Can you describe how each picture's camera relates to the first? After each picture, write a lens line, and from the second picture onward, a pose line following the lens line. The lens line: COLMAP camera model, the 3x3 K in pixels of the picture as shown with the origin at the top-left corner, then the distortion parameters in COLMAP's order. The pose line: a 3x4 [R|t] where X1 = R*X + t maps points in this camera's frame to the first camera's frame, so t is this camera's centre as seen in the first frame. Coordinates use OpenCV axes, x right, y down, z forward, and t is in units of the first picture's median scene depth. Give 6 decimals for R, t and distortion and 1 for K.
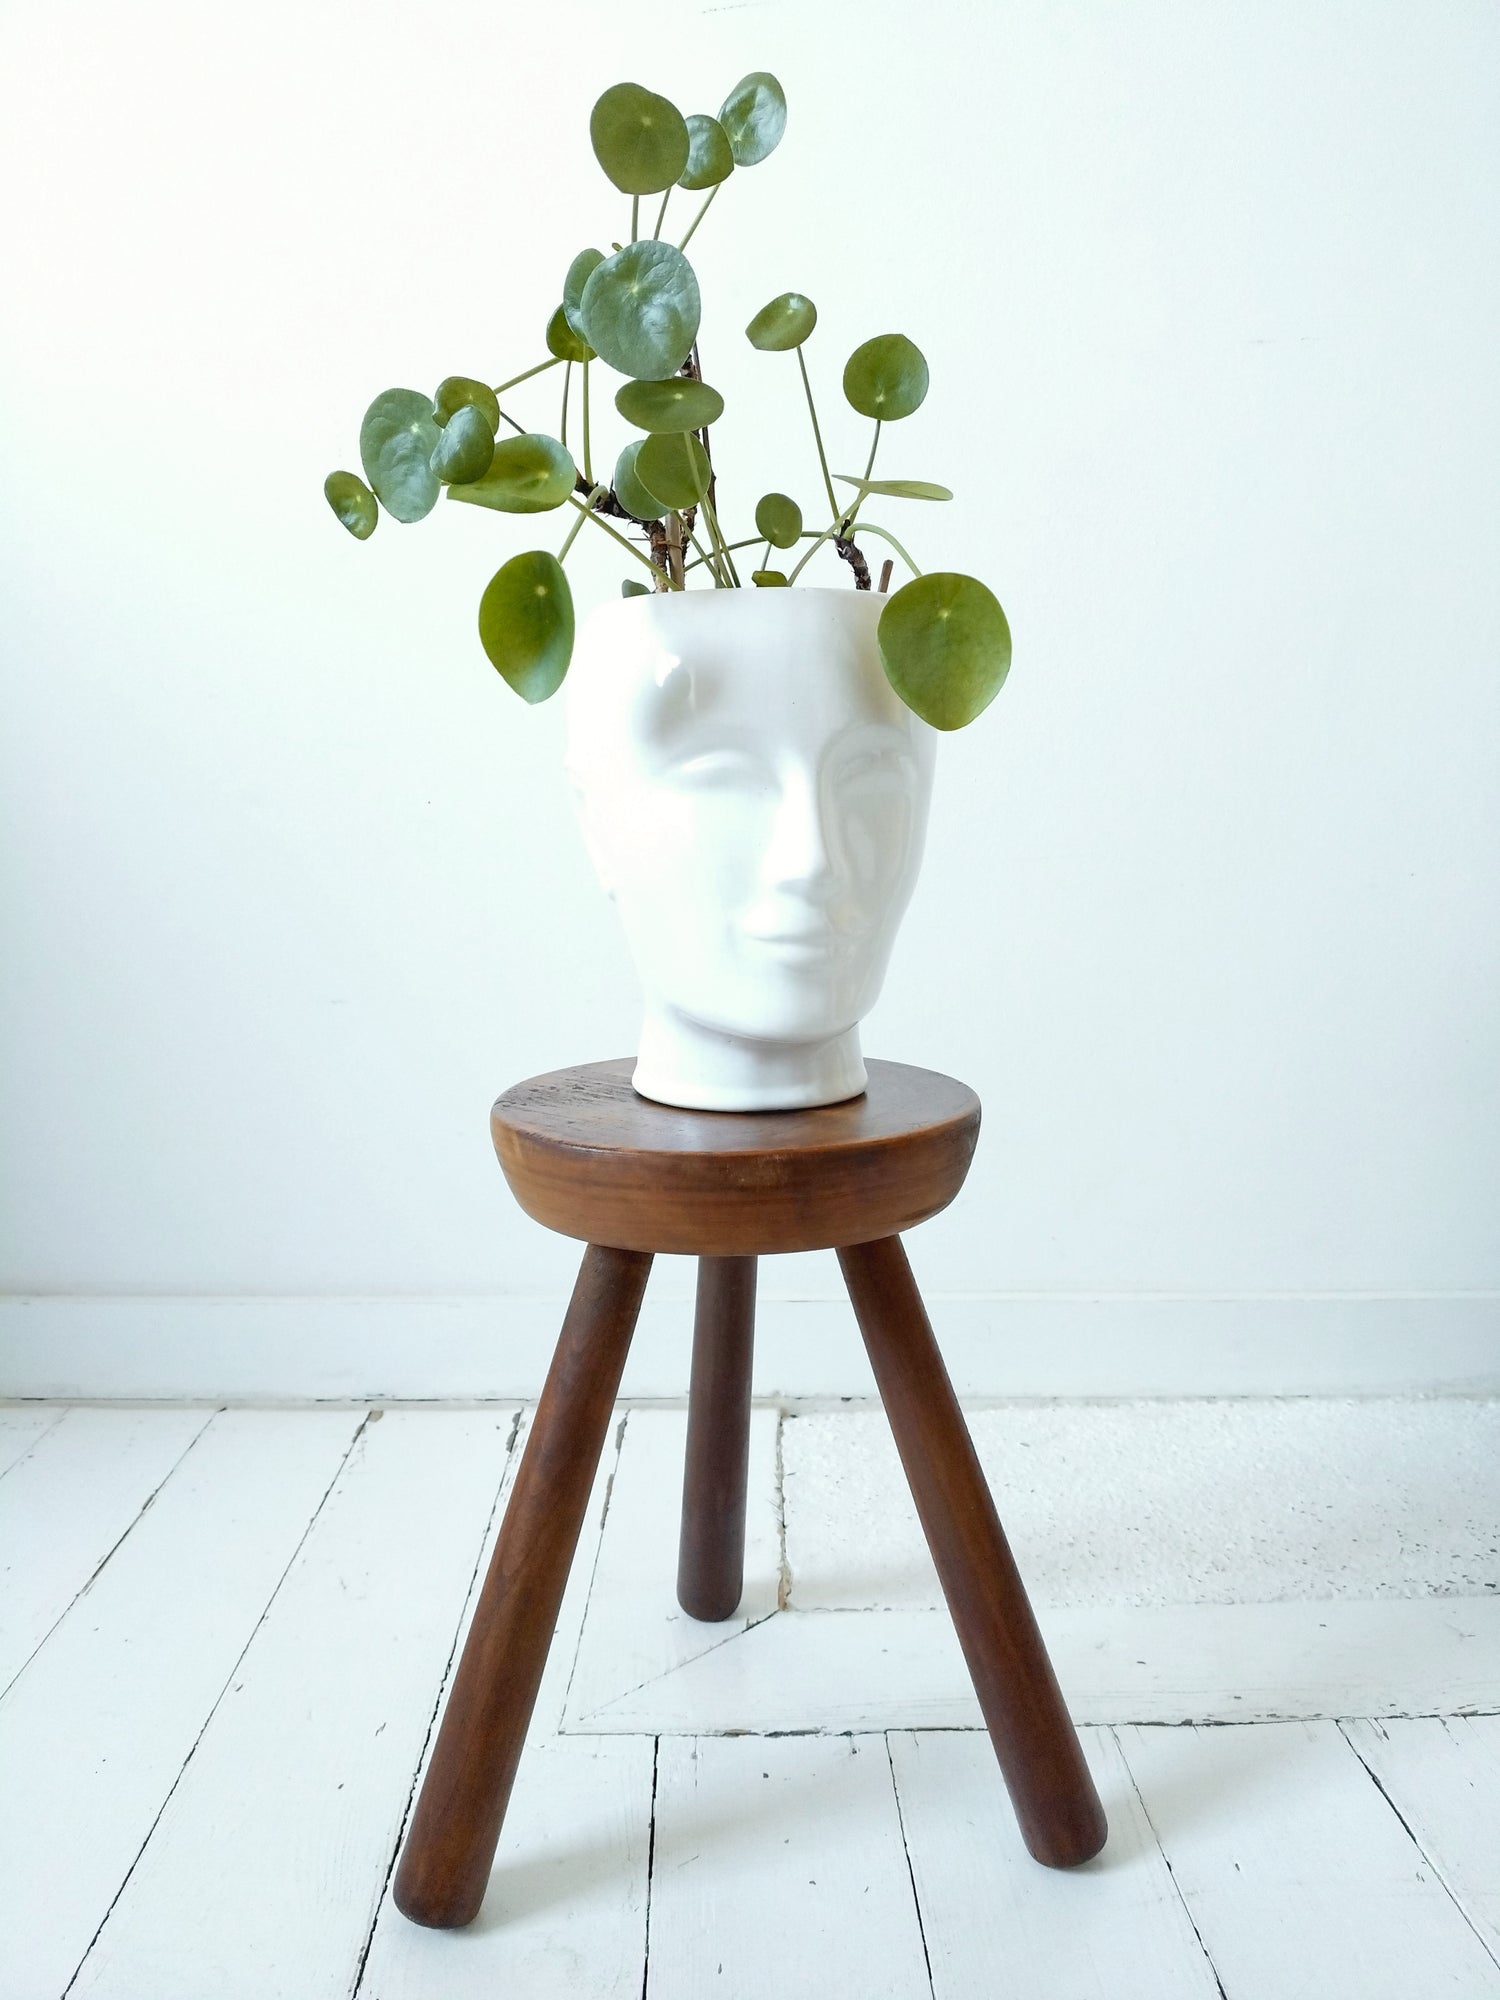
lens RADIAL K [[1558.7, 0, 751.6], [0, 1558.7, 996.8], [0, 0, 1]] dist [0.031840, -0.099010]
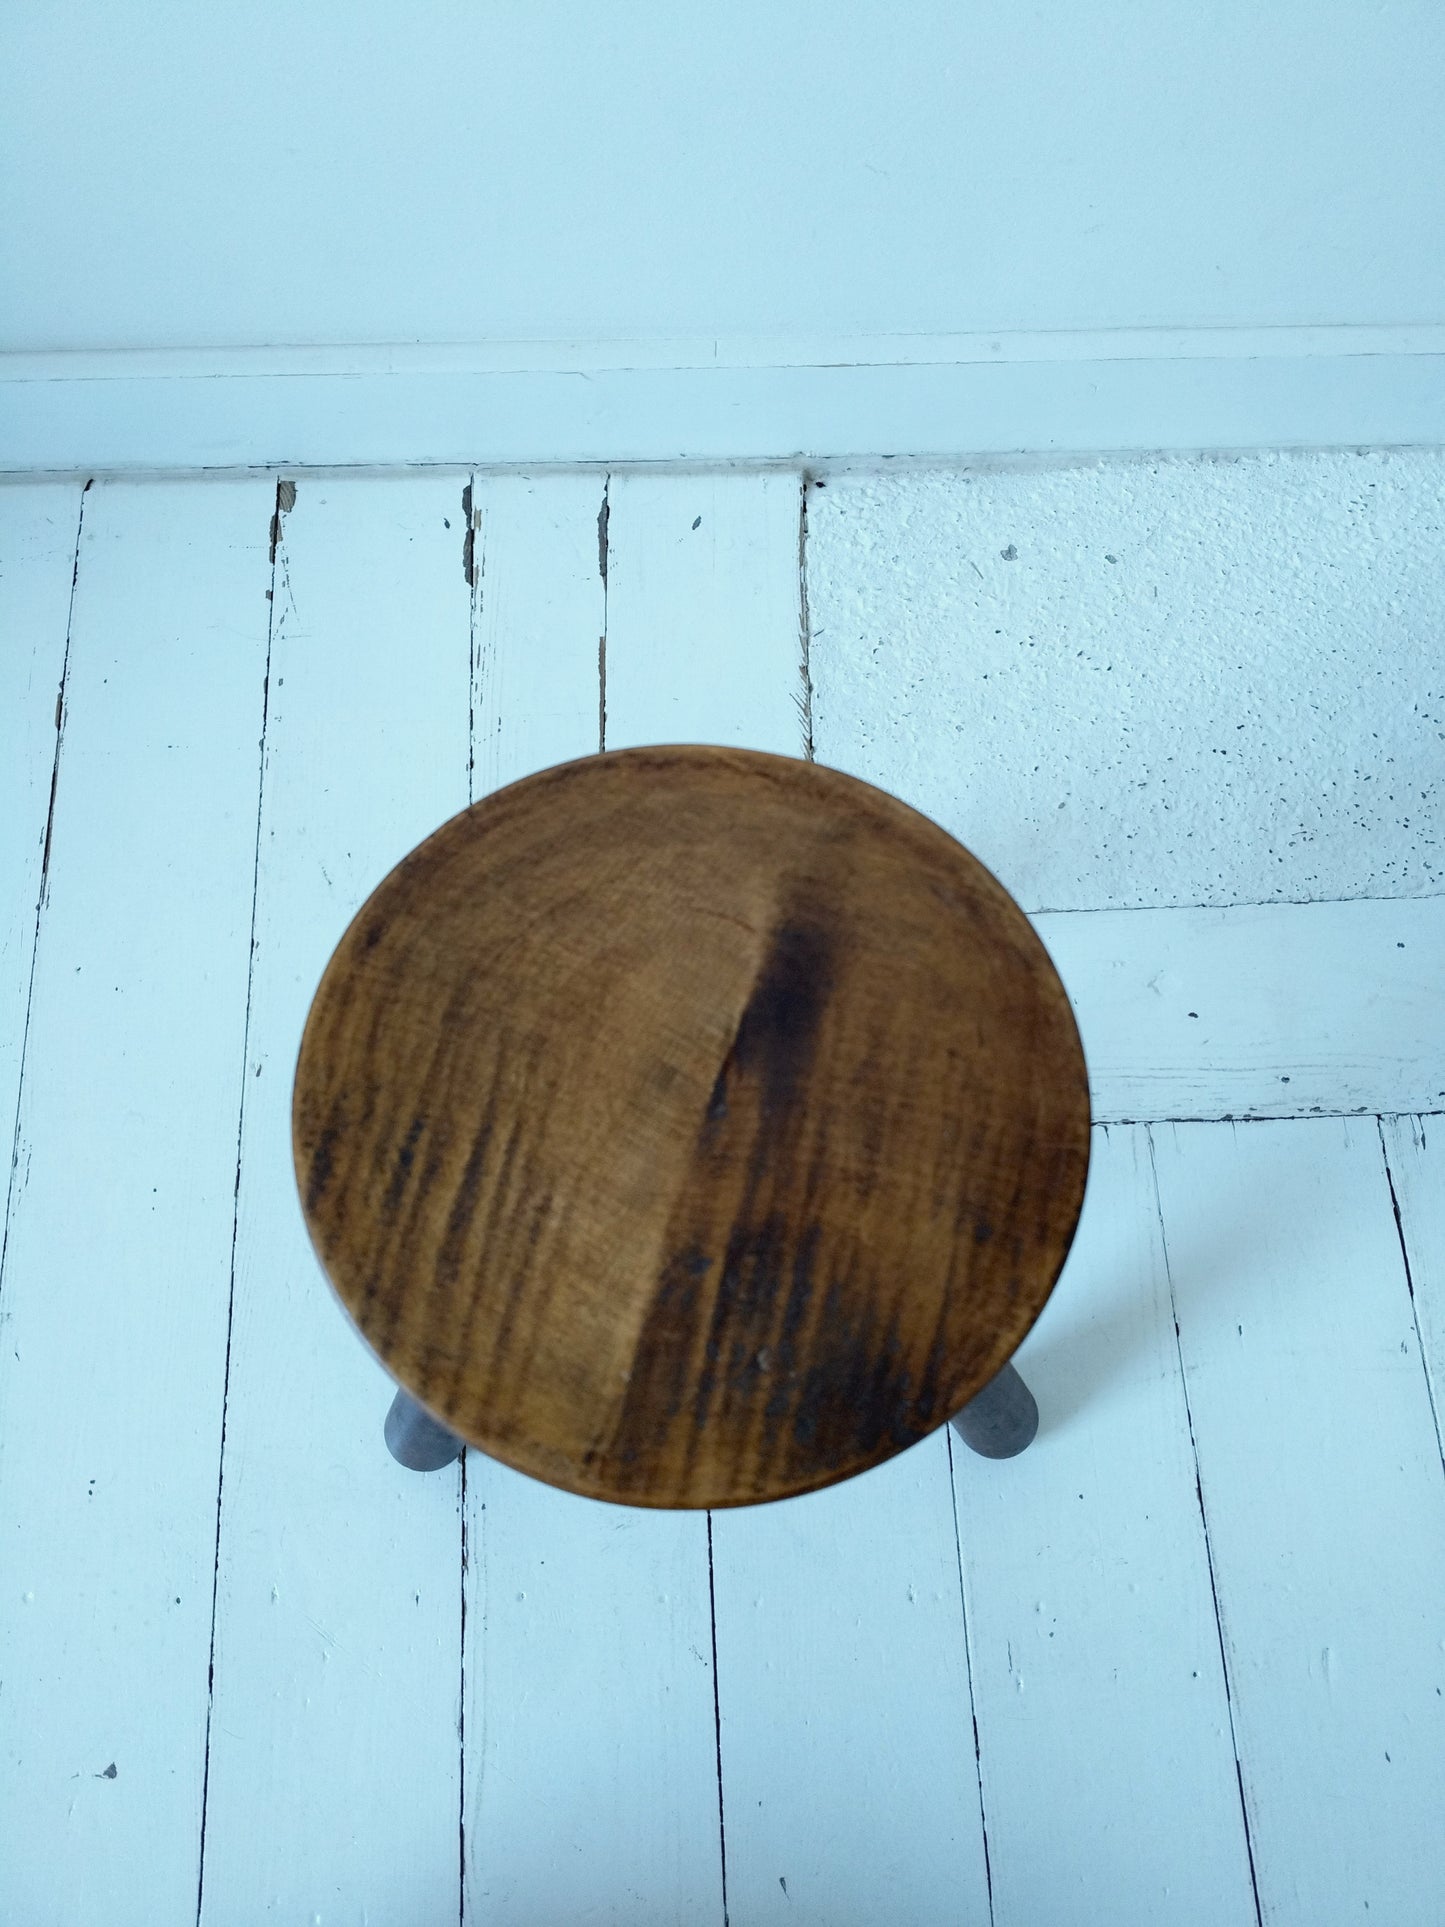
lens RADIAL K [[1501.8, 0, 720.1], [0, 1501.8, 929.1], [0, 0, 1]] dist [0.031840, -0.099010]
pose [[0.999699, -0.022537, -0.009746, -0.023573], [0.018852, 0.450171, 0.892743, -0.345706], [-0.015732, -0.892658, 0.450461, 0.523942]]
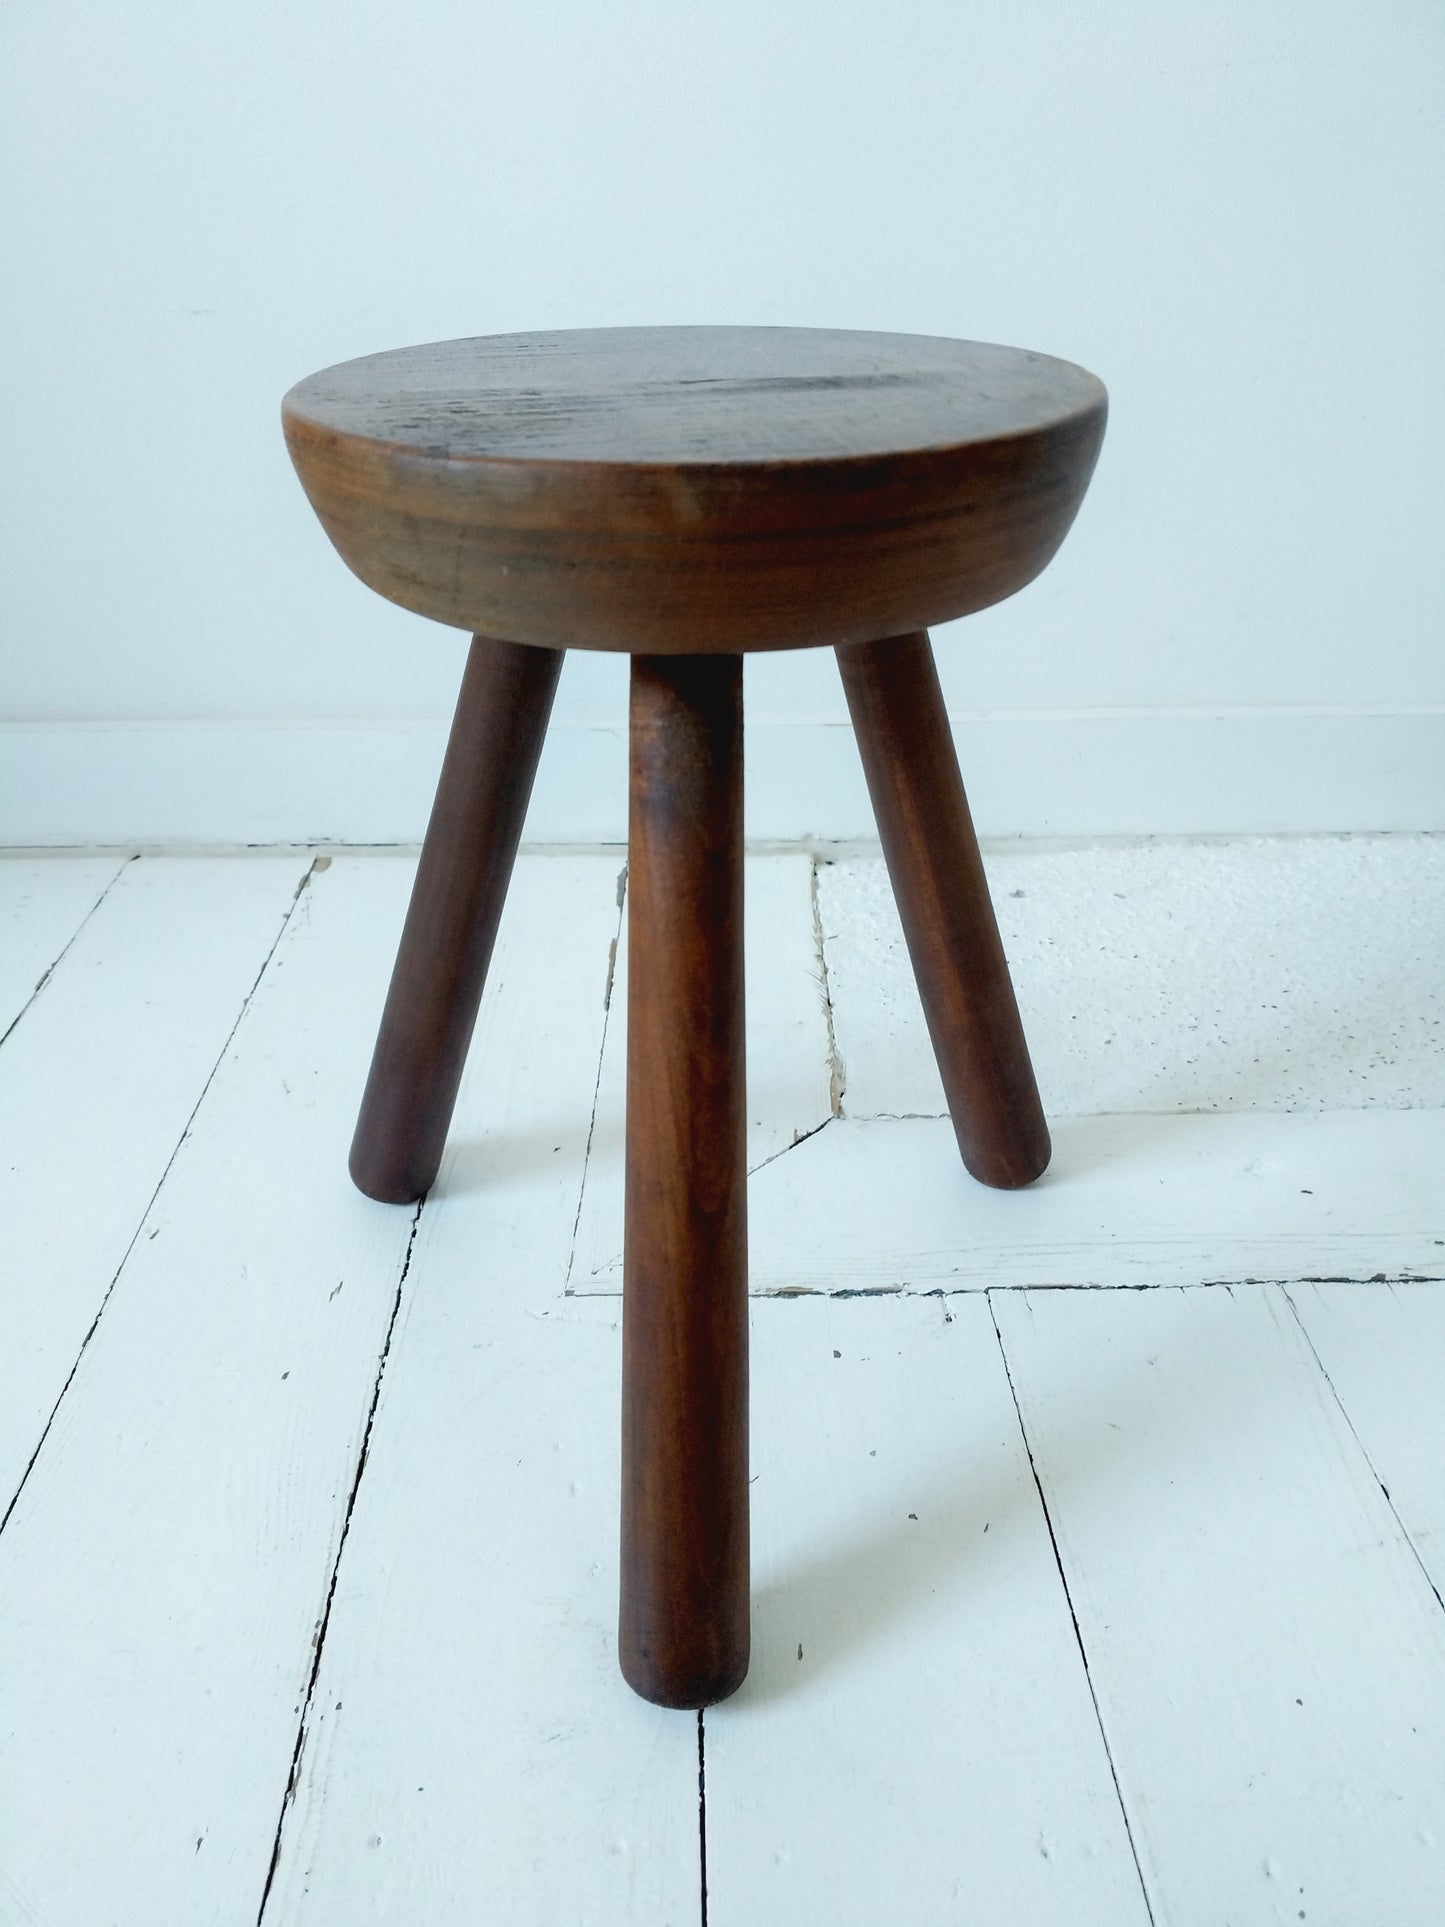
lens RADIAL K [[1501.8, 0, 709.8], [0, 1501.8, 961.3], [0, 0, 1]] dist [0.031840, -0.099010]
pose [[0.999922, -0.007891, -0.009722, -0.033040], [0.010872, 0.932355, 0.361382, 0.036131], [0.006213, -0.361459, 0.932367, 0.277710]]
